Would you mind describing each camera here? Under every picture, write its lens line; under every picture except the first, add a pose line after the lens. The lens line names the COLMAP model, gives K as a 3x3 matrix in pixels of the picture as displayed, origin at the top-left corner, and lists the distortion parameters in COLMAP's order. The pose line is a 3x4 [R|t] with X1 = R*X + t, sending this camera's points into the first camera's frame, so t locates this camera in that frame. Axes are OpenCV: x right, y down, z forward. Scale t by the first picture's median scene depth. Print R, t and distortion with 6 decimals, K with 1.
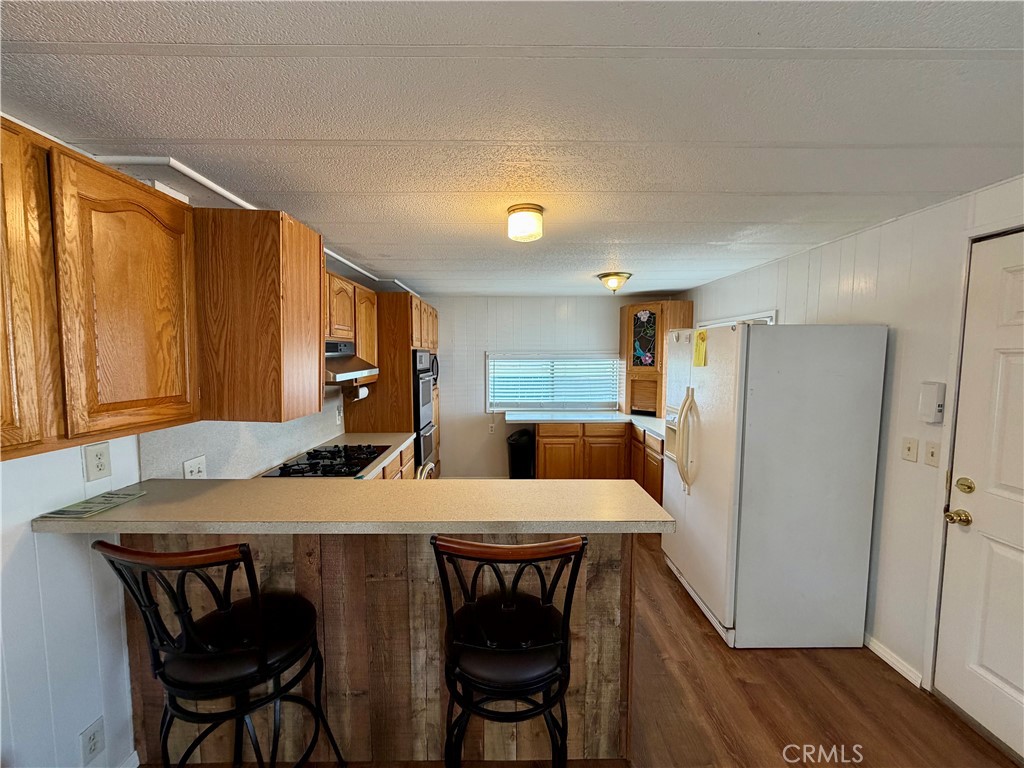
lens RADIAL K [[406.1, 0, 509.7], [0, 406.1, 387.0], [0, 0, 1]] dist [0.000412, 0.000214]
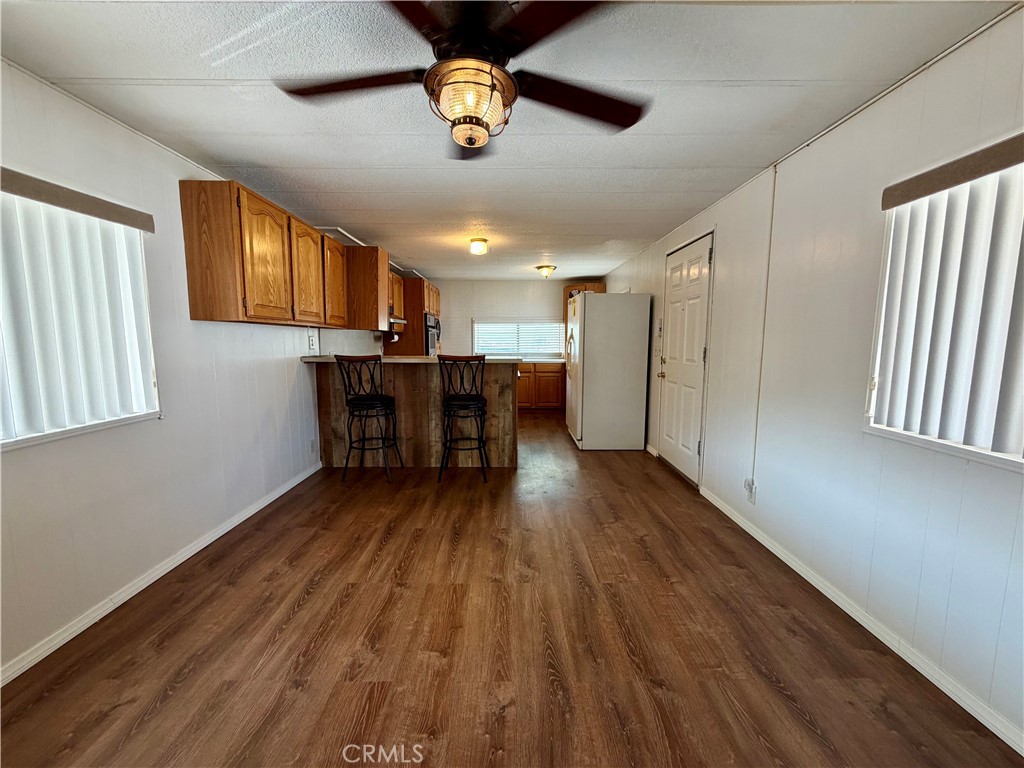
lens RADIAL K [[406.1, 0, 508.8], [0, 406.1, 384.3], [0, 0, 1]] dist [0.000412, 0.000214]
pose [[0.999958, 0.000764, -0.009135, 0.231848], [-0.000493, 0.999559, 0.029694, 0.290584], [0.009154, -0.029689, 0.999517, -1.279084]]
